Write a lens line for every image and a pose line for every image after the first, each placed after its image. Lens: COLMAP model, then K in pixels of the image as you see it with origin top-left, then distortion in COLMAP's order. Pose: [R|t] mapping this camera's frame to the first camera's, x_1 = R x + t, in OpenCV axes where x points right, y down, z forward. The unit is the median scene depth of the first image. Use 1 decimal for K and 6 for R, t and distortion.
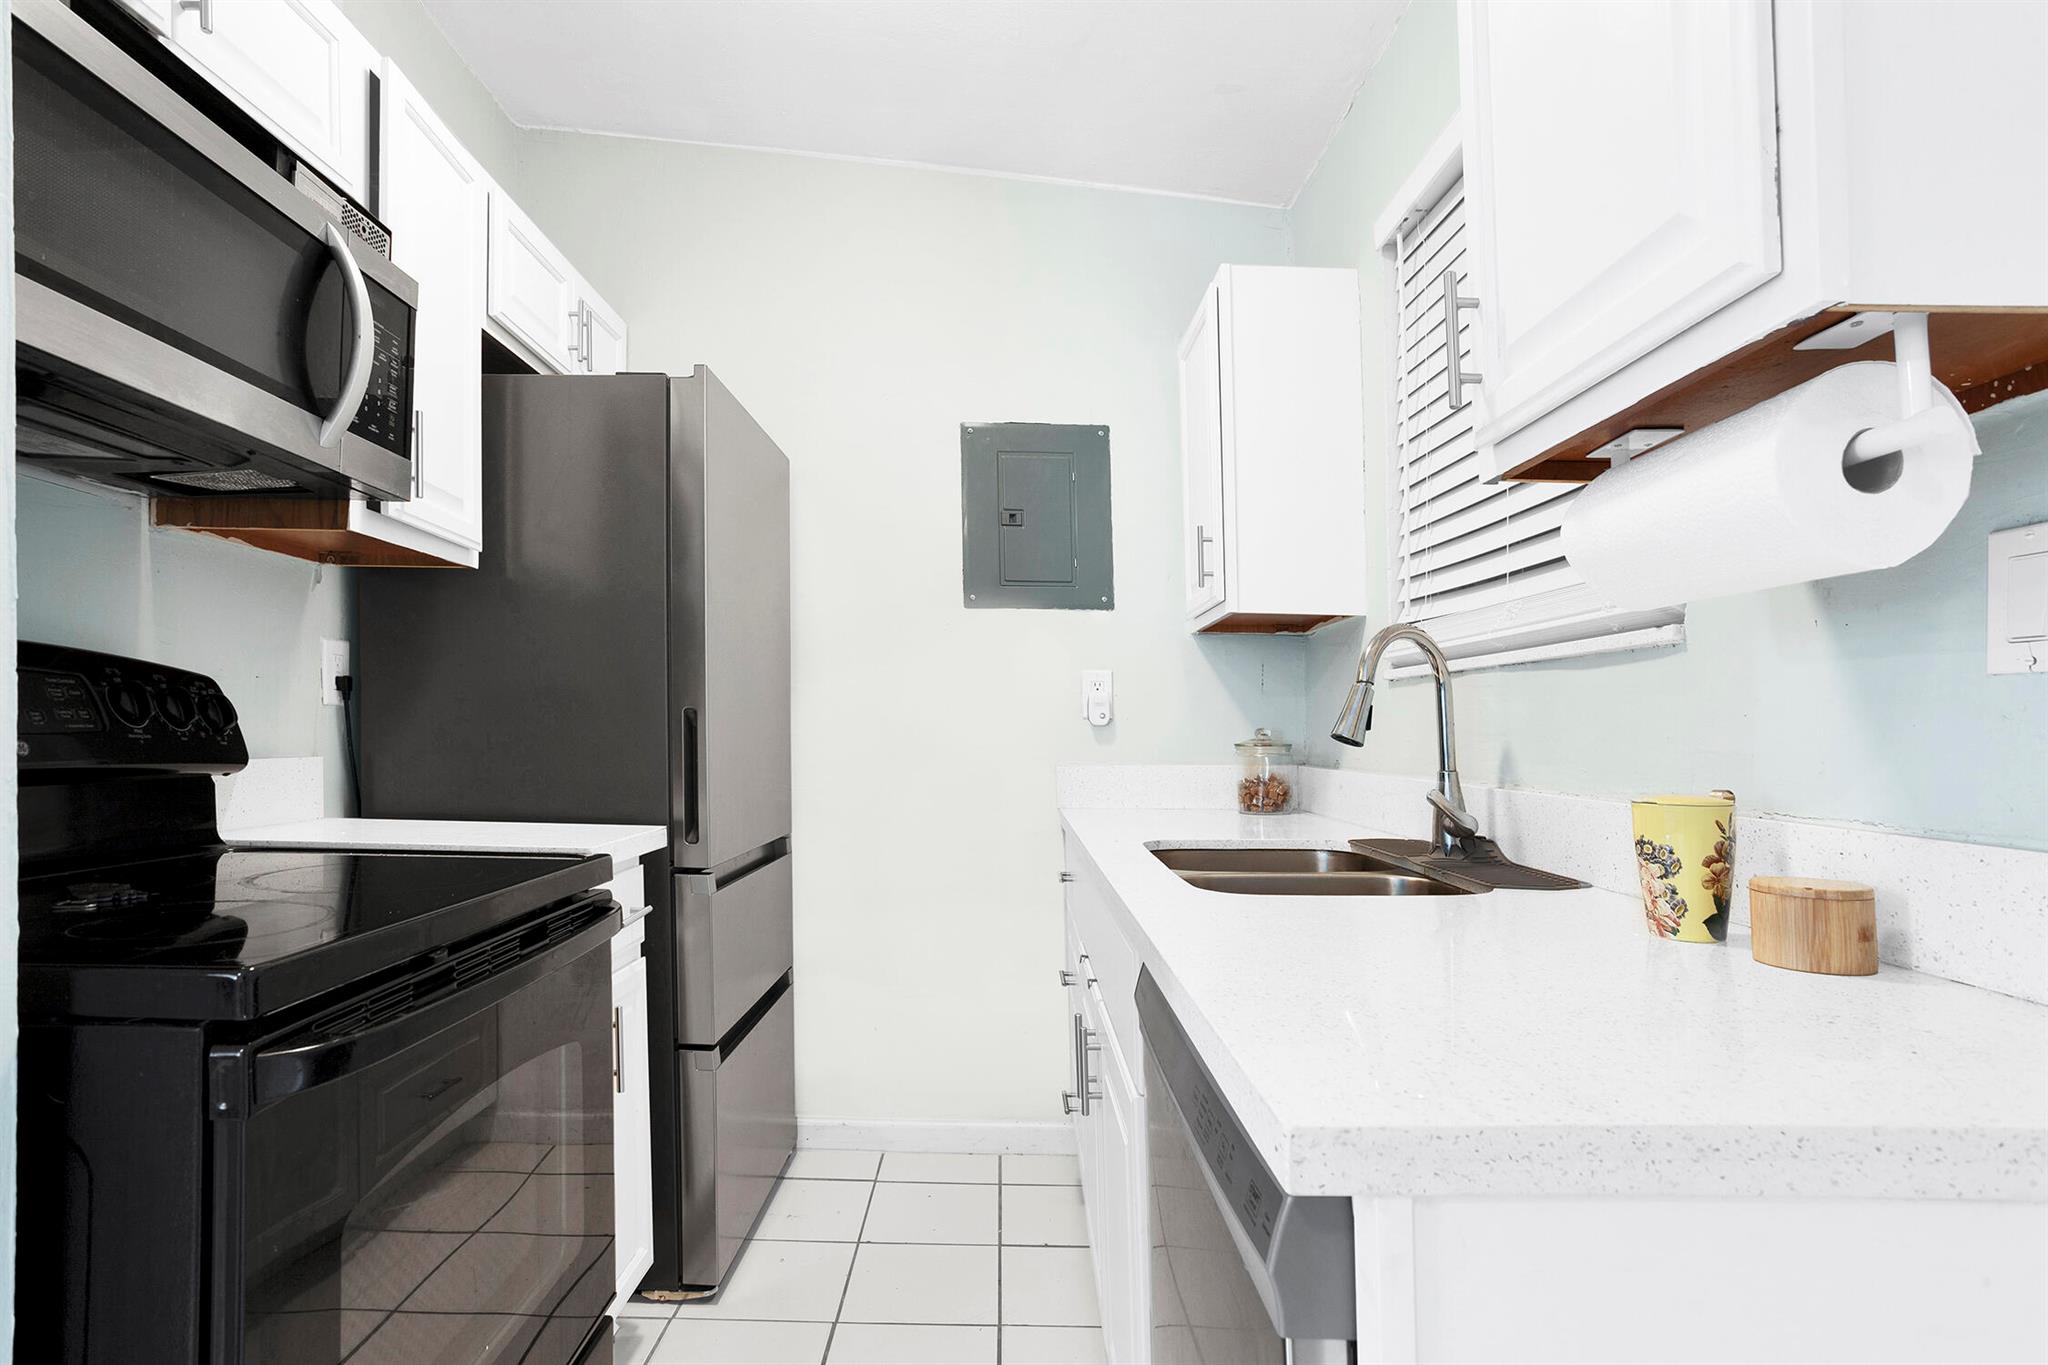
lens RADIAL K [[982.7, 0, 1067.8], [0, 982.7, 735.1], [0, 0, 1]] dist [-0.039757, 0.016798]
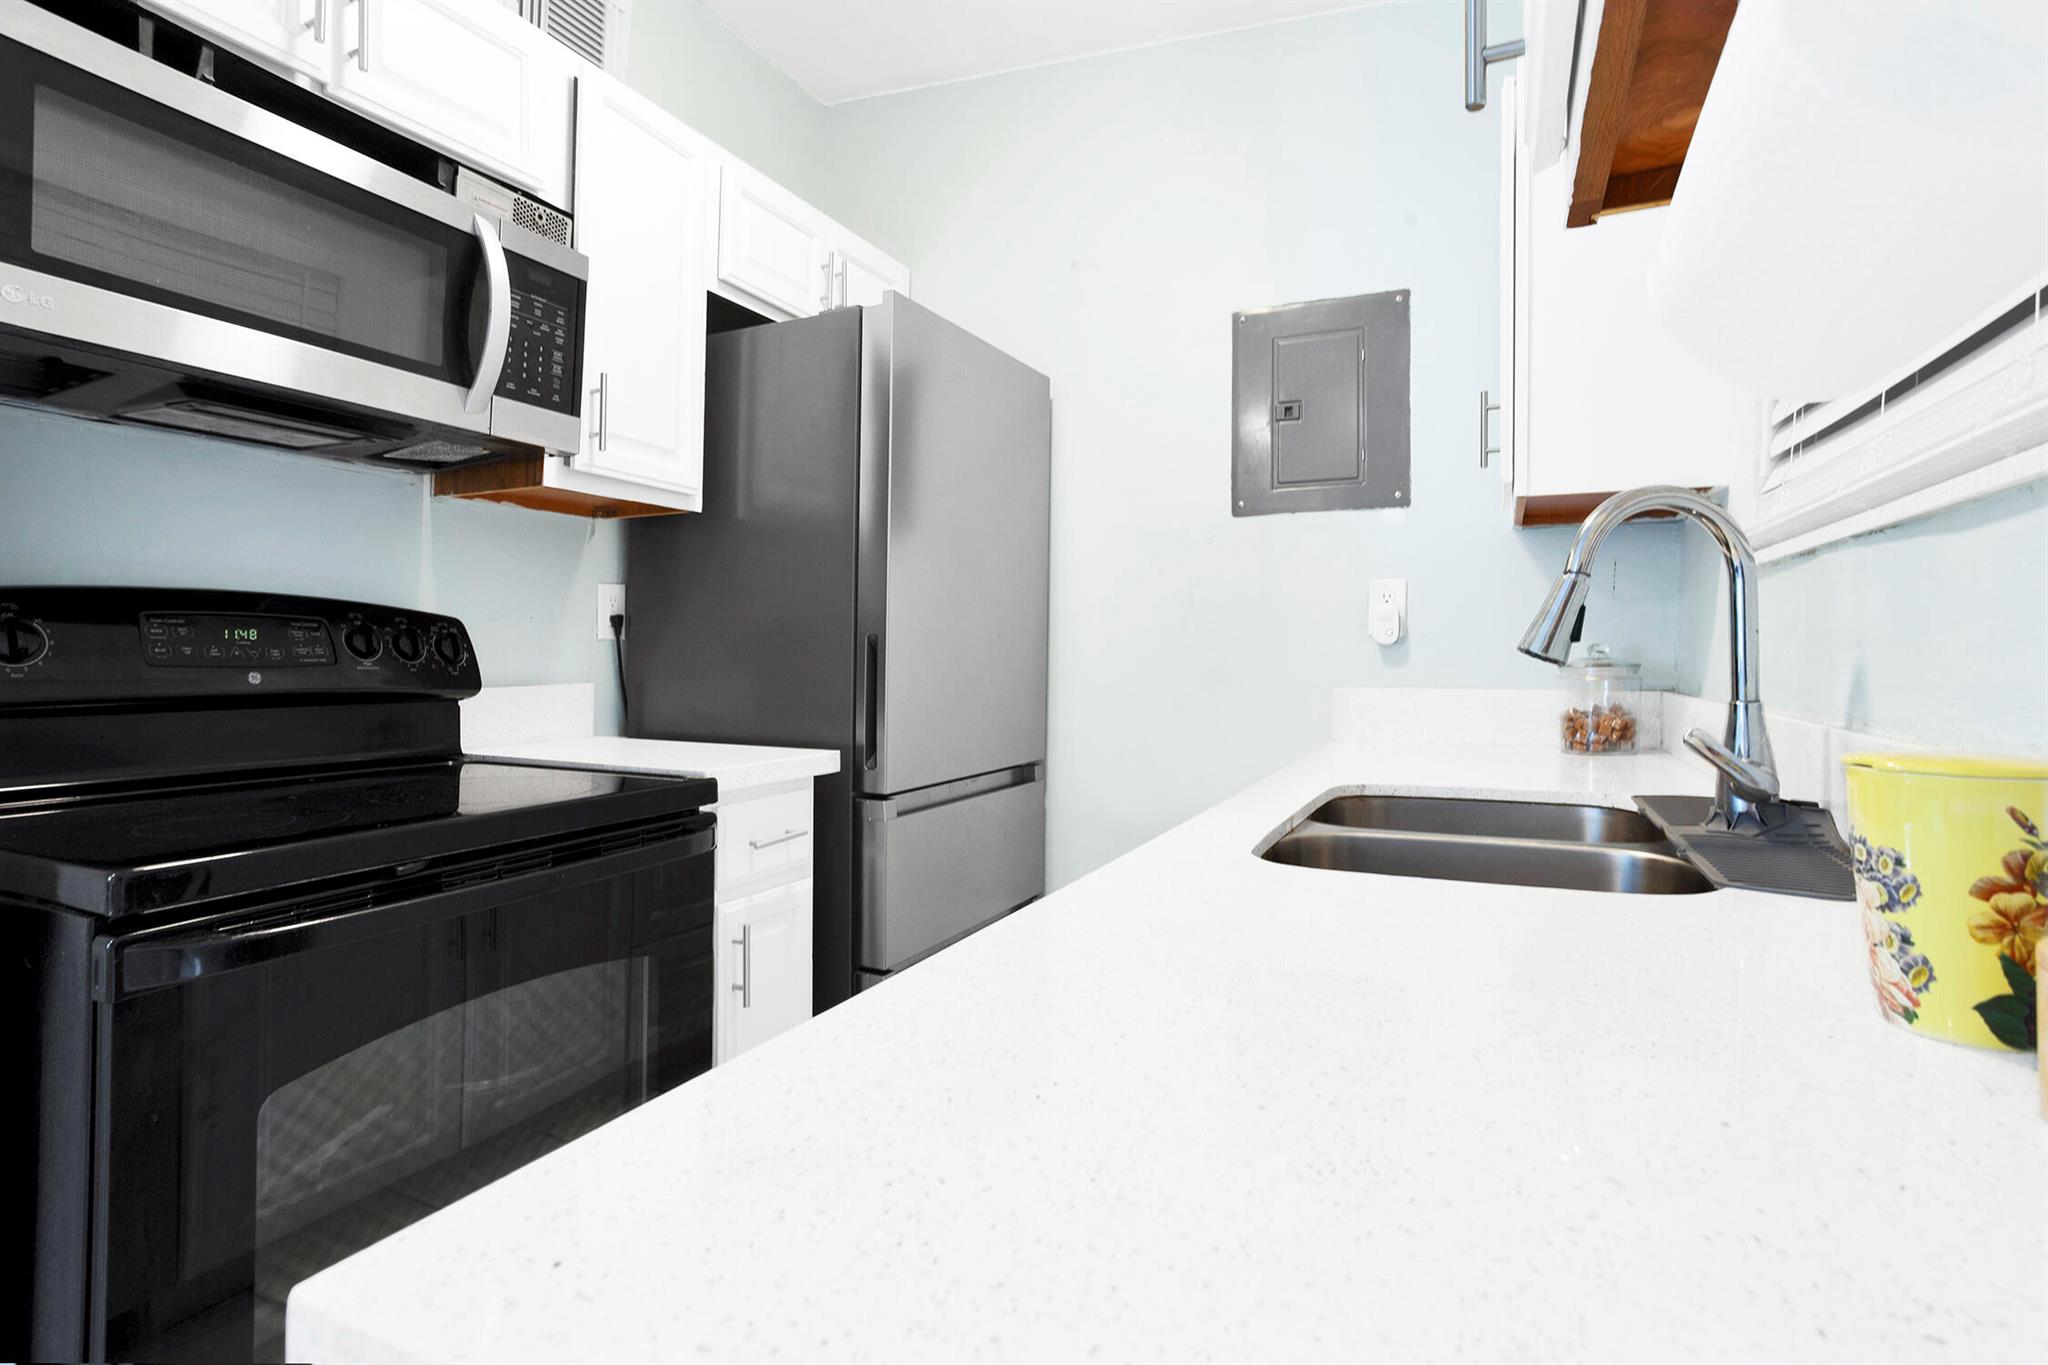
lens RADIAL K [[982.7, 0, 1104.5], [0, 982.7, 673.9], [0, 0, 1]] dist [-0.039757, 0.016798]
pose [[0.898610, -0.005957, -0.438709, 0.301426], [0.012732, 0.999841, 0.012503, 0.003592], [0.438564, -0.016821, 0.898542, 0.222282]]
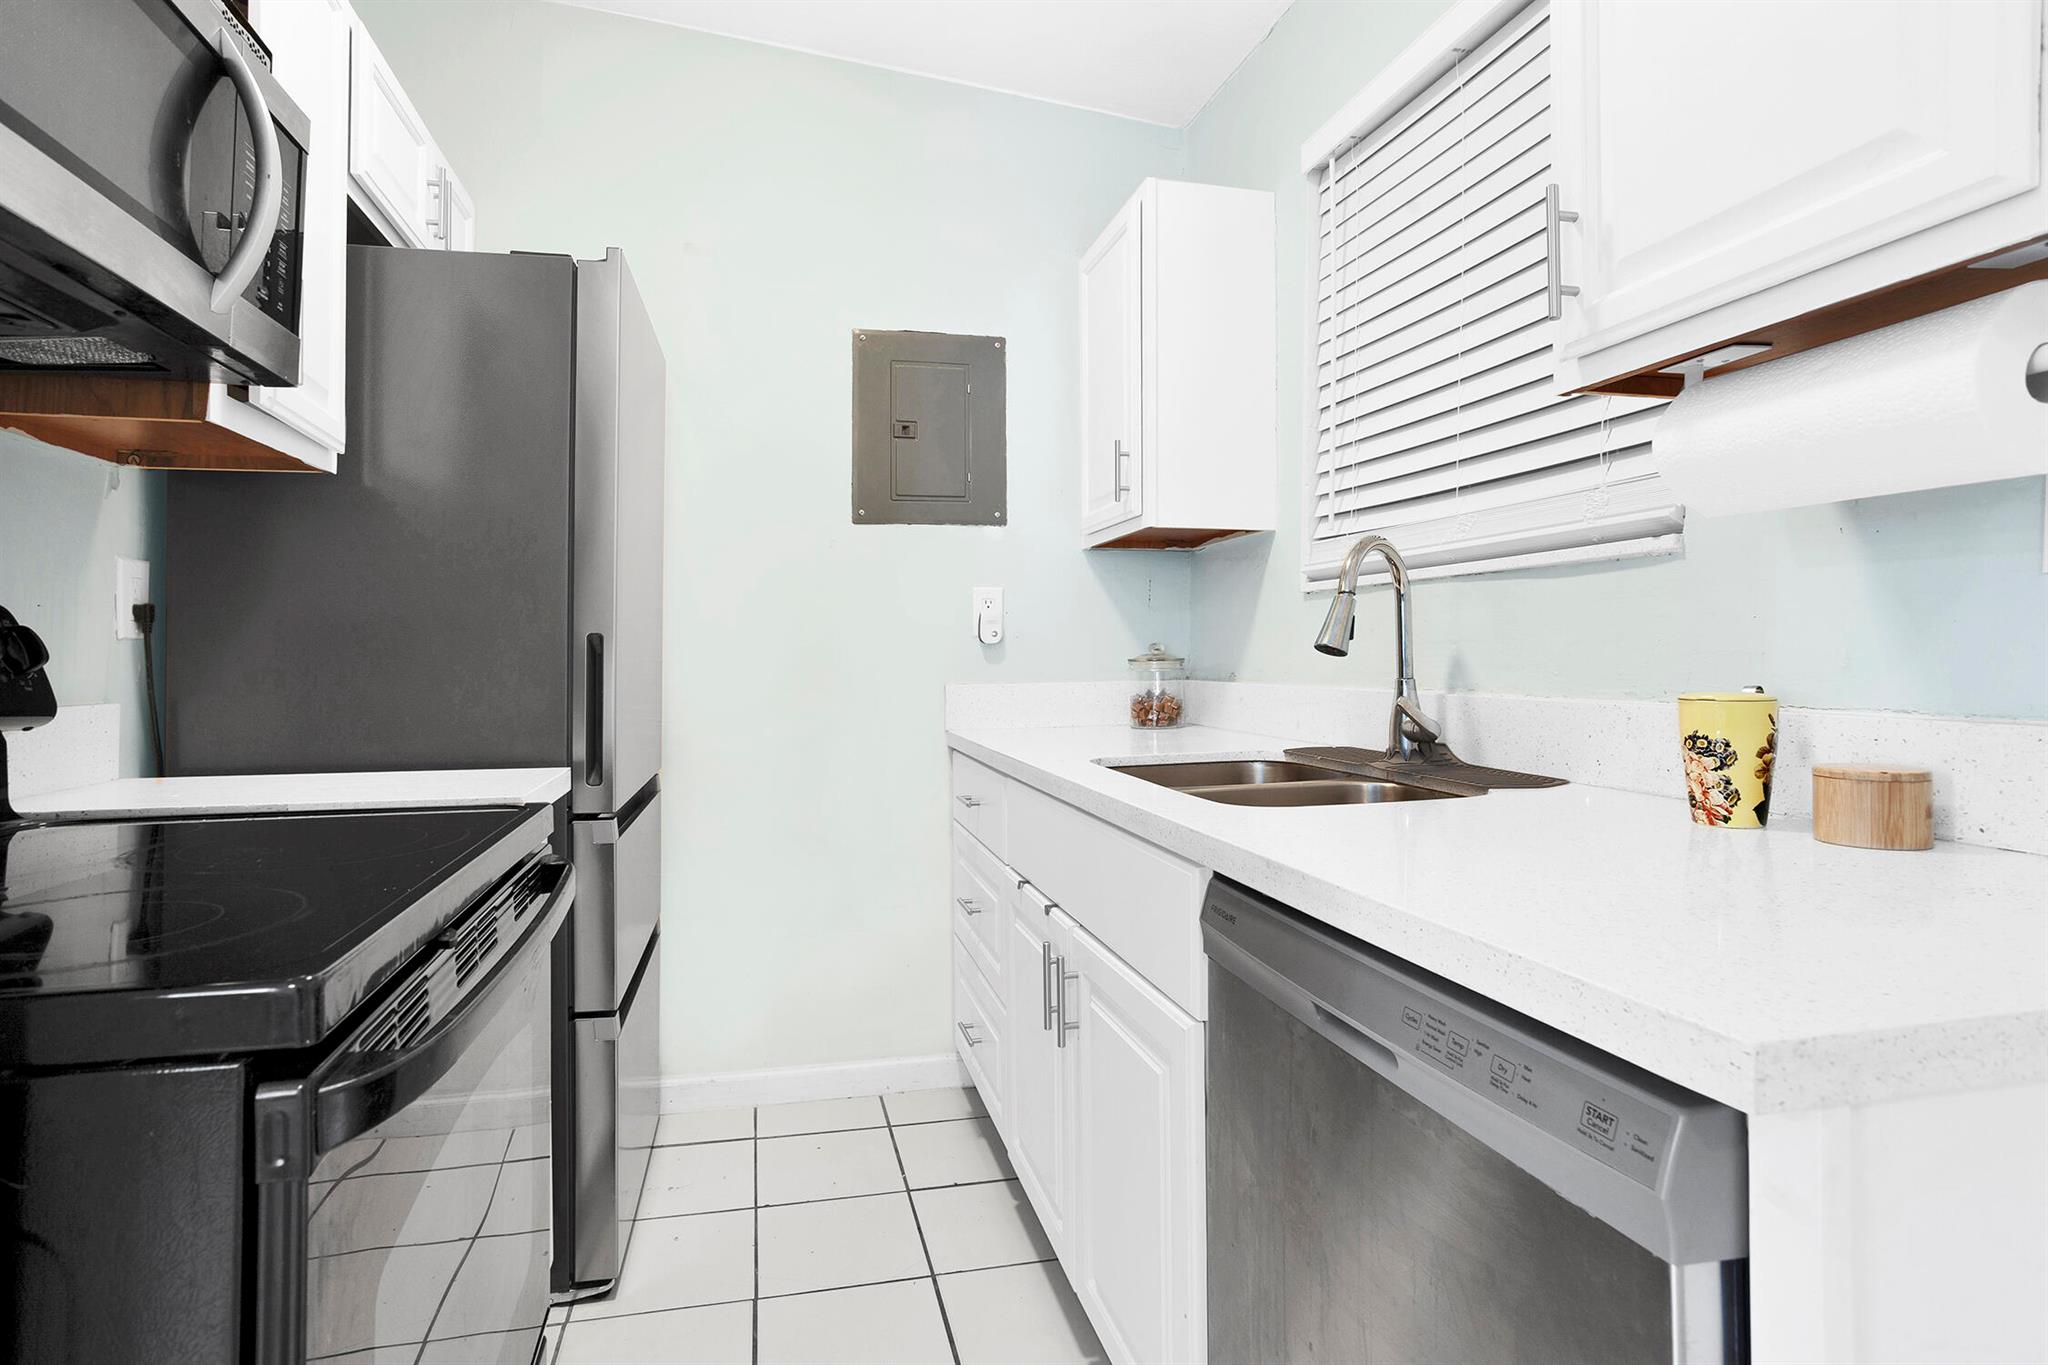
lens RADIAL K [[982.7, 0, 1000.5], [0, 982.7, 665.1], [0, 0, 1]] dist [-0.039757, 0.016798]
pose [[0.980831, -0.027939, 0.192847, -0.235332], [0.026107, 0.999587, 0.012035, -0.000593], [-0.193104, -0.006770, 0.981155, 0.075685]]
